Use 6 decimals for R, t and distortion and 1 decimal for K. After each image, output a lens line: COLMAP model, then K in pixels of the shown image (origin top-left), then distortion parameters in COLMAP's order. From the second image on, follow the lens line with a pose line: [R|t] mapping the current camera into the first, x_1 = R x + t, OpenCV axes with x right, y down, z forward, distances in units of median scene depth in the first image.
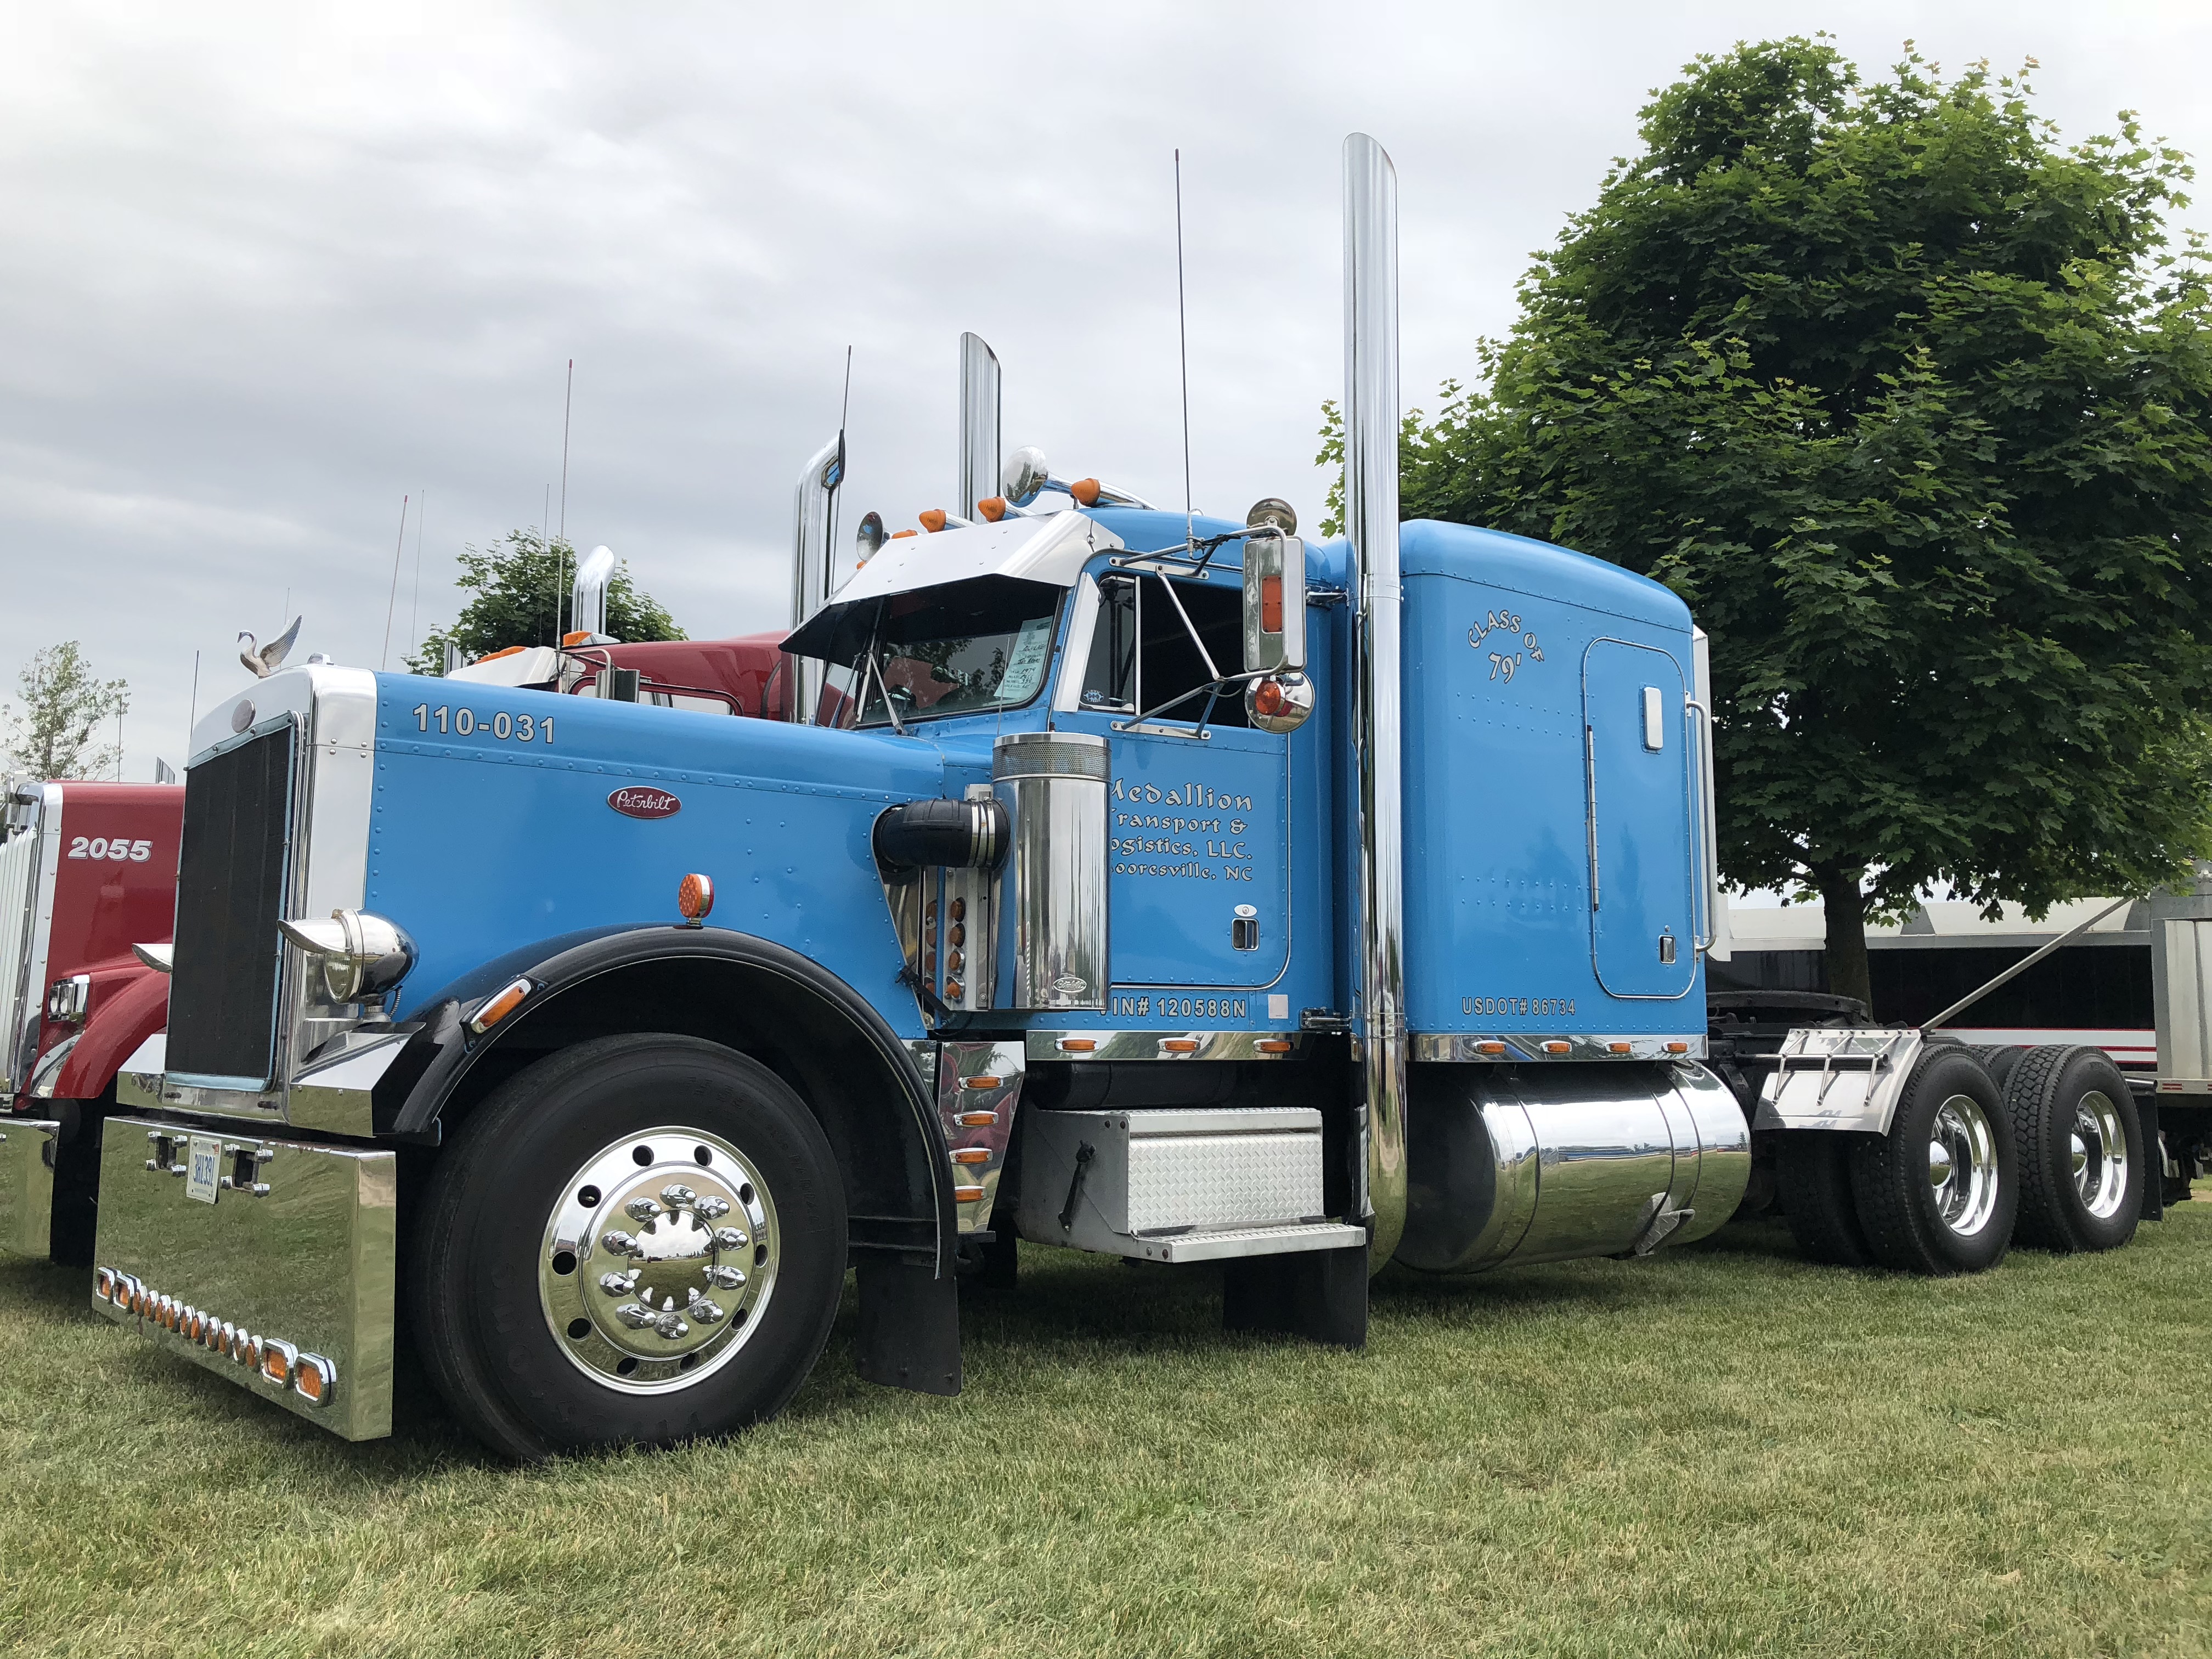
lens RADIAL K [[1825.8, 0, 1104.4], [0, 1825.8, 766.1], [0, 0, 1]] dist [0.073902, -0.205032]
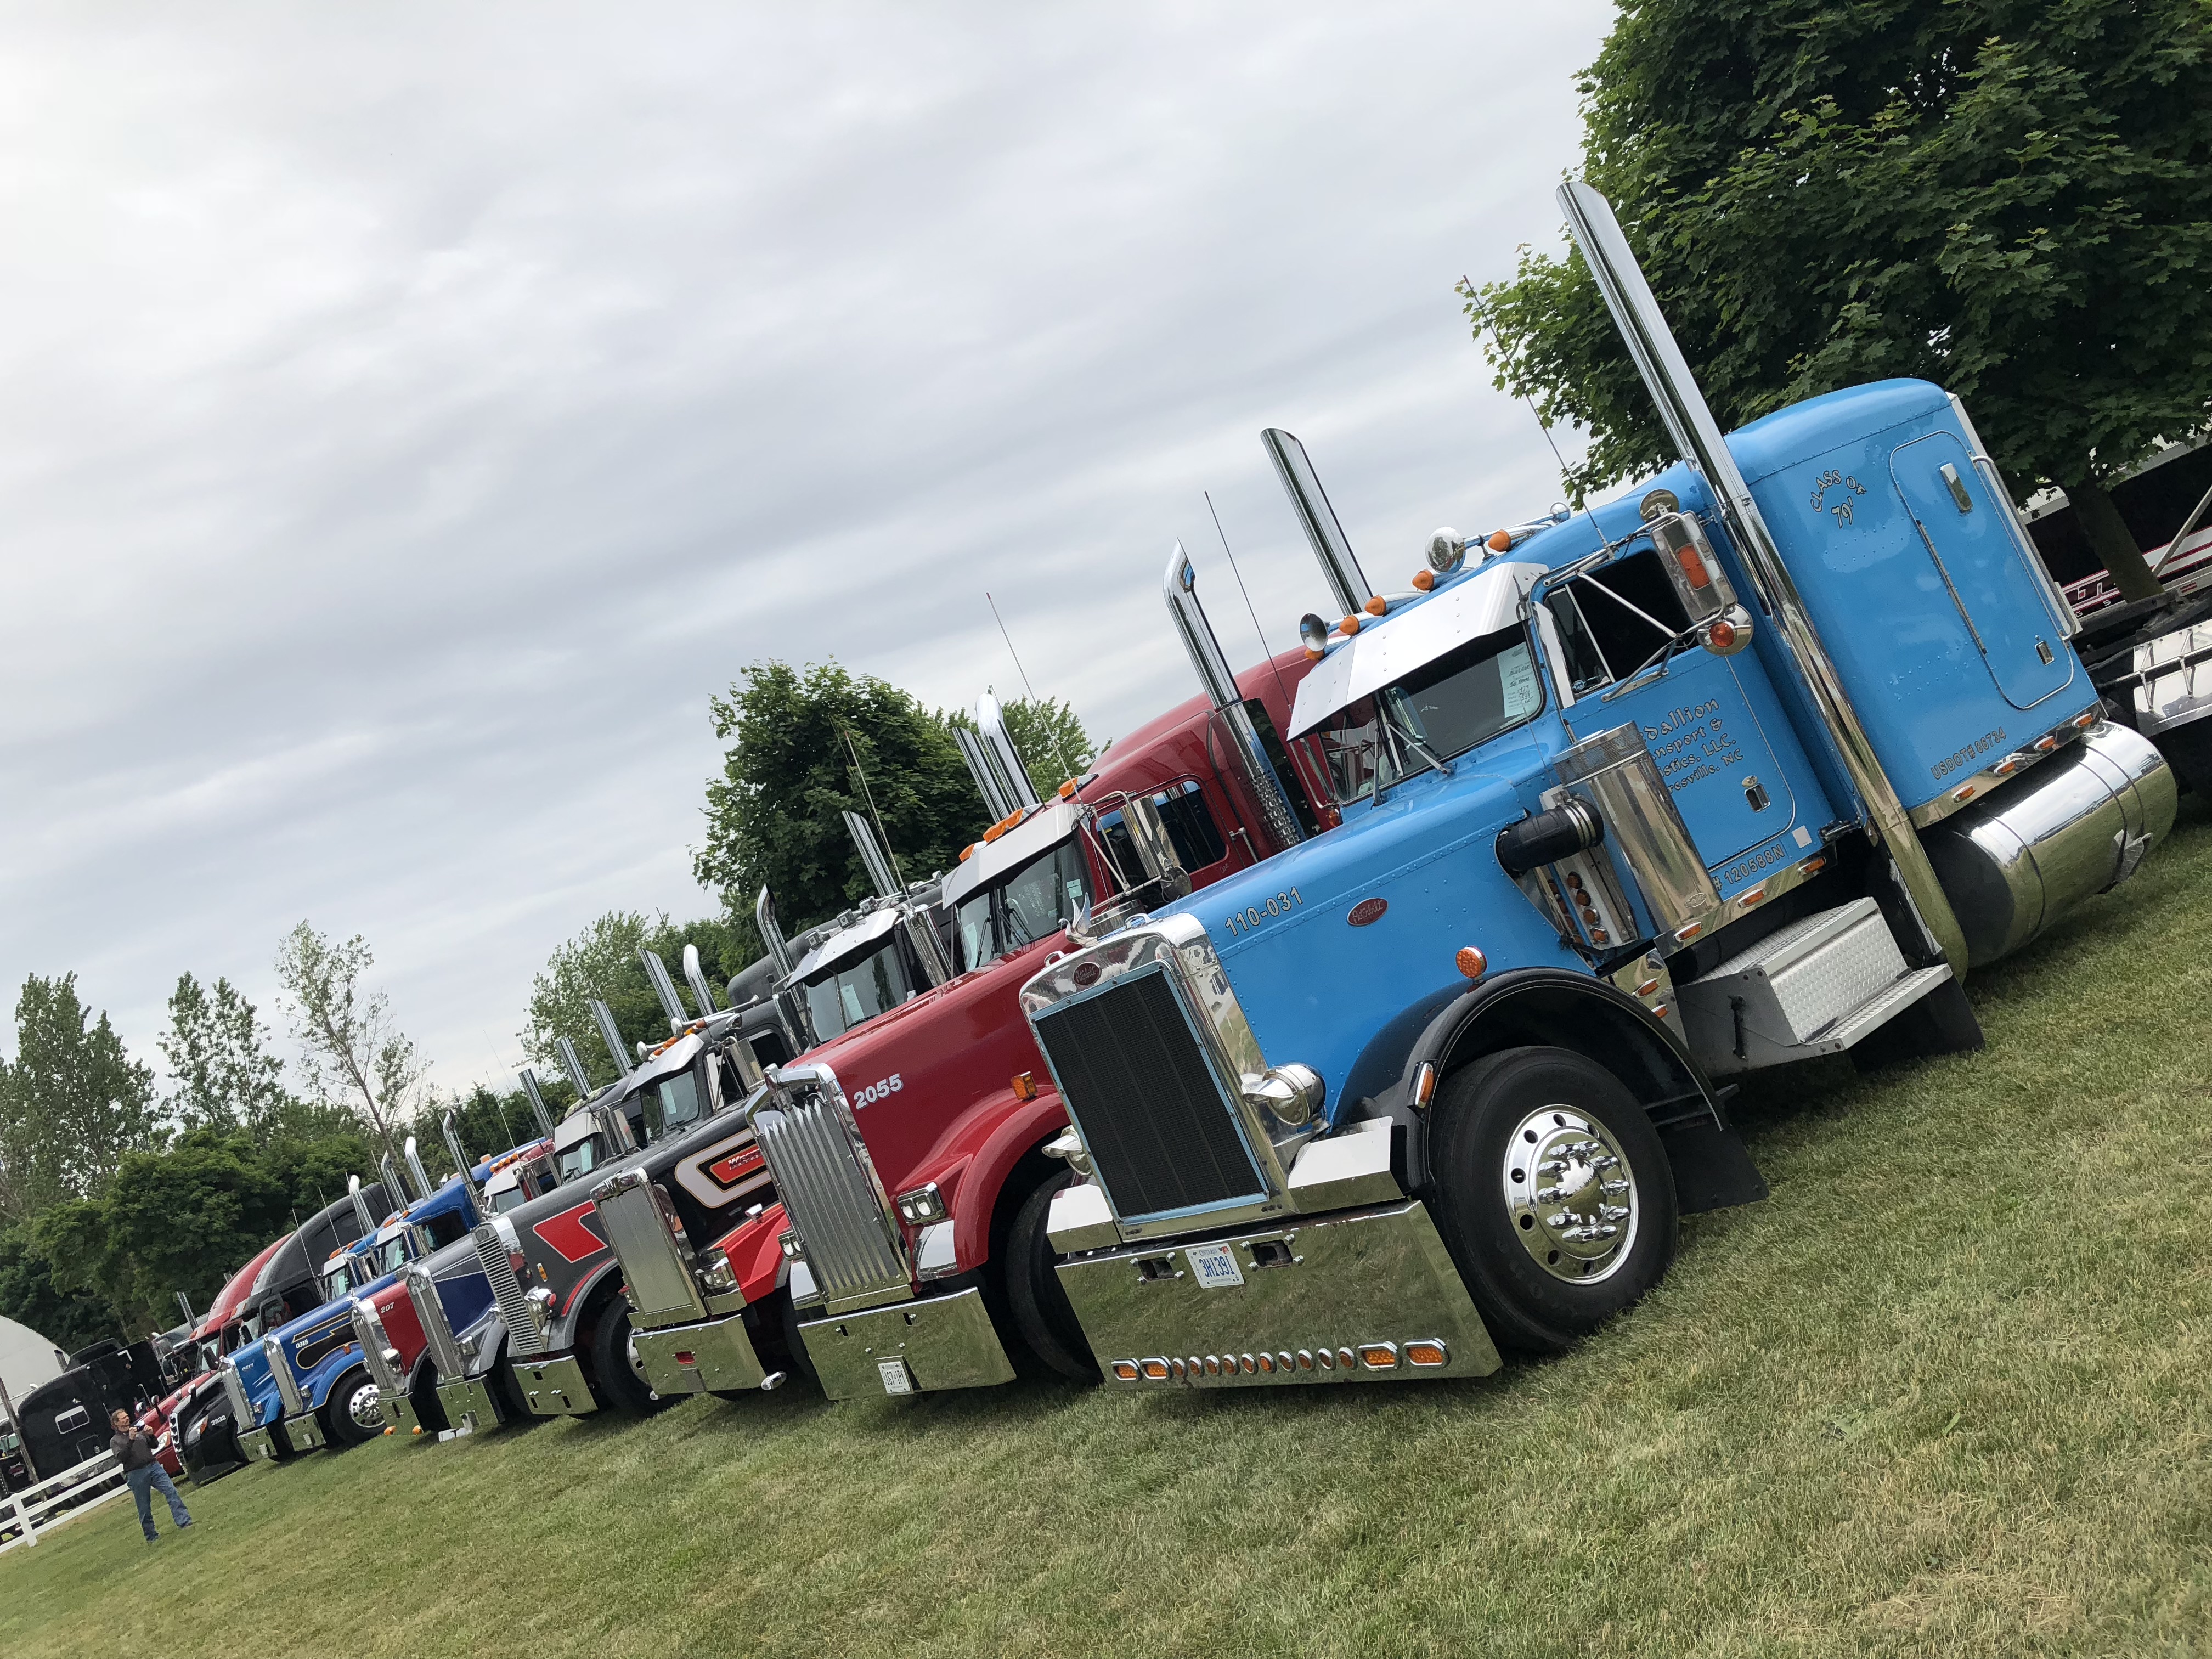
lens RADIAL K [[1833.3, 0, 960.4], [0, 1833.3, 827.5], [0, 0, 1]] dist [0.038386, -0.099406]
pose [[0.894327, -0.424142, -0.142420, -0.251848], [0.436804, 0.896615, 0.072697, -0.230941], [0.096862, -0.127224, 0.987133, -0.340379]]
